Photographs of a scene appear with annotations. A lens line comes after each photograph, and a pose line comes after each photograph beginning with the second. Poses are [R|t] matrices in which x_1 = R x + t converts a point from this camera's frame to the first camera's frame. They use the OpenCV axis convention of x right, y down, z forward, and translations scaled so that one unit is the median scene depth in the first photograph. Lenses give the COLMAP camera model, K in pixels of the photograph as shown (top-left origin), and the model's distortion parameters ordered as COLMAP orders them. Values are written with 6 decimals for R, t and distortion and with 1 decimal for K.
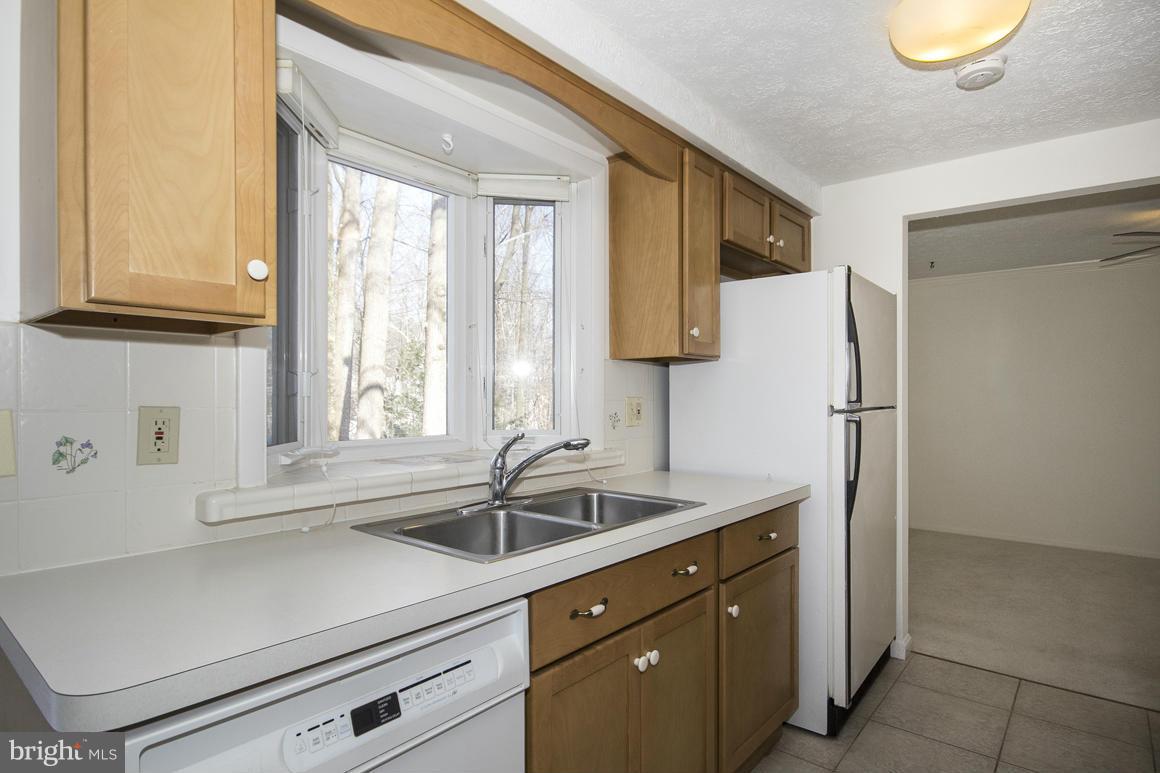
lens RADIAL K [[605.0, 0, 596.7], [0, 605.0, 395.1], [0, 0, 1]] dist [-0.000763, 0.000345]
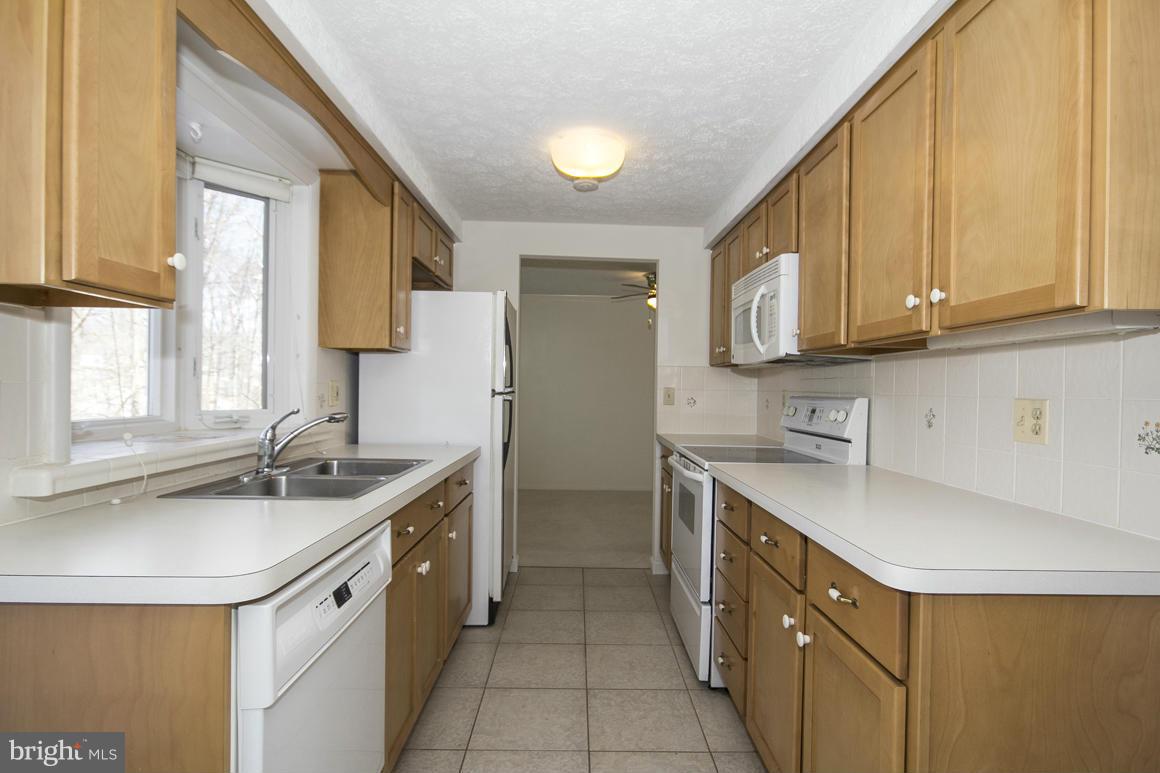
lens RADIAL K [[569.4, 0, 580.1], [0, 569.4, 390.3], [0, 0, 1]] dist [0.000684, -0.000794]
pose [[0.773530, 0.008003, 0.633709, -0.296427], [-0.014343, 0.999885, 0.004880, 0.010221], [-0.633598, -0.012864, 0.773556, -0.149529]]
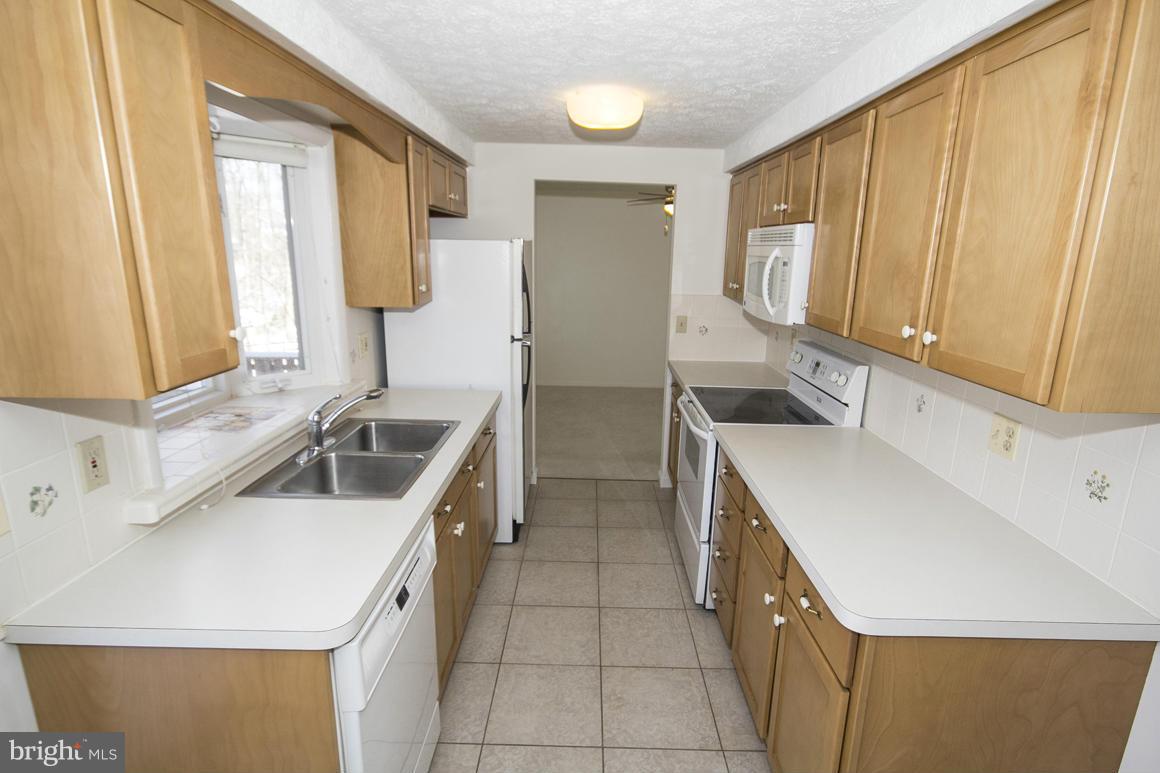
lens RADIAL K [[567.6, 0, 580.0], [0, 567.6, 386.5], [0, 0, 1]] dist [-0.000094, 0.001079]
pose [[0.788888, -0.122721, 0.602158, -0.330915], [-0.015613, 0.975539, 0.219270, -0.169191], [-0.614338, -0.182381, 0.767676, -0.182420]]
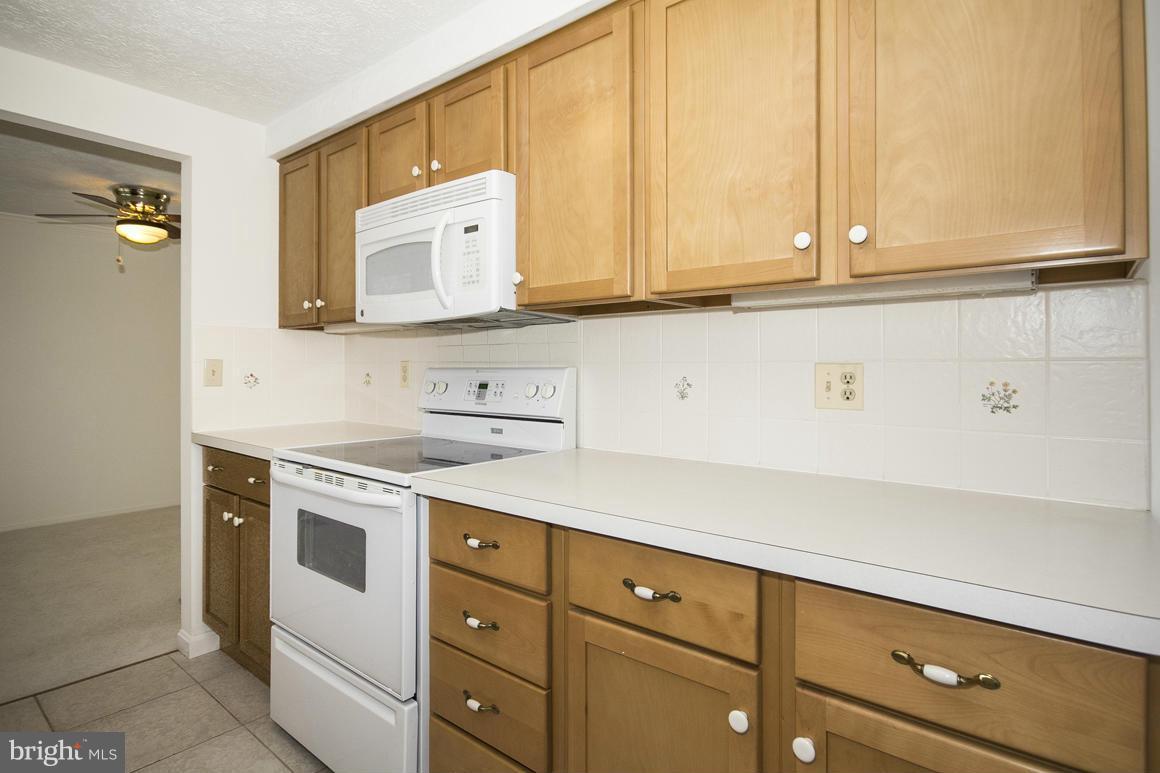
lens RADIAL K [[596.2, 0, 583.9], [0, 596.2, 360.8], [0, 0, 1]] dist [-0.001434, 0.000099]
pose [[0.019133, 0.008231, 0.999783, -0.135460], [-0.001248, 0.999966, -0.008208, 0.019188], [-0.999816, -0.001091, 0.019143, 0.289523]]
